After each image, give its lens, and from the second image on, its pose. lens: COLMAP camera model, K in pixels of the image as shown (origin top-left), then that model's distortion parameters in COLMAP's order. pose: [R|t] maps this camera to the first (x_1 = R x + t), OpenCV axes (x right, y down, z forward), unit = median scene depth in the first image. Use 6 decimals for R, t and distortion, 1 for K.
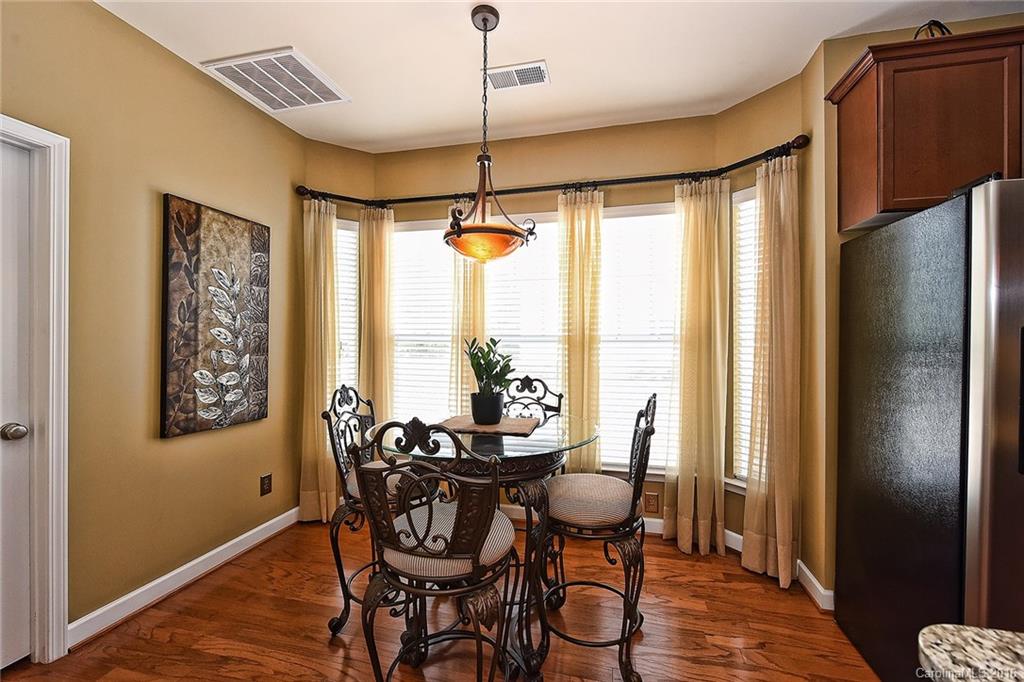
lens RADIAL K [[423.6, 0, 518.8], [0, 423.6, 338.8], [0, 0, 1]] dist [0.000313, -0.001868]
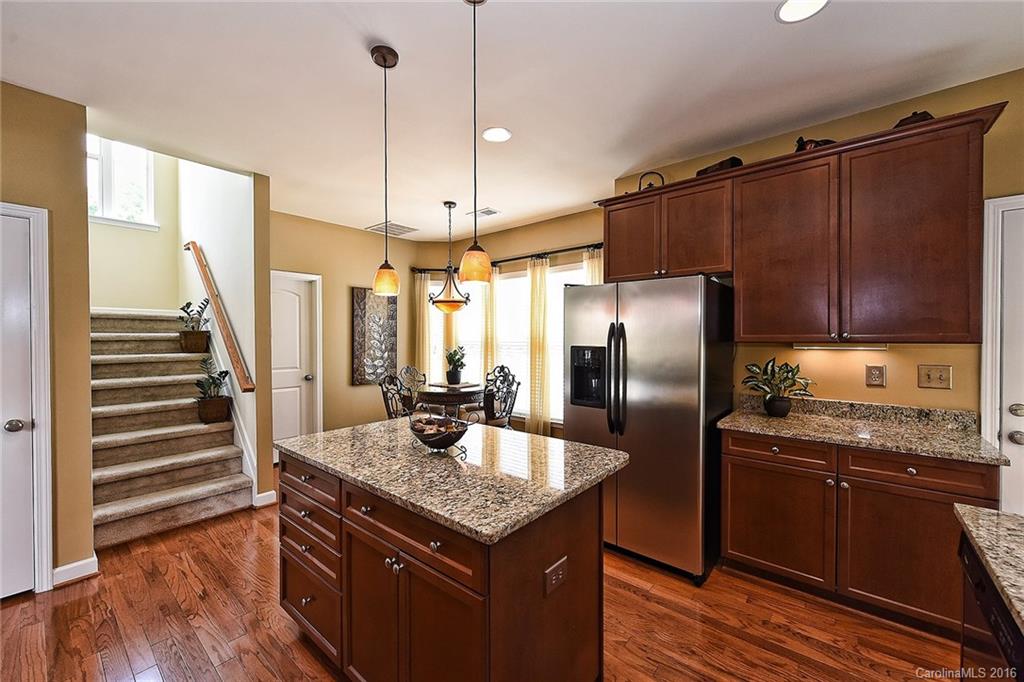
lens RADIAL K [[400.1, 0, 506.9], [0, 400.1, 338.8], [0, 0, 1]] dist [-0.002050, -0.000959]
pose [[0.892824, -0.003646, -0.450390, 0.933058], [0.007798, 0.999942, 0.007365, -0.045768], [0.450337, -0.010087, 0.892802, -0.624042]]
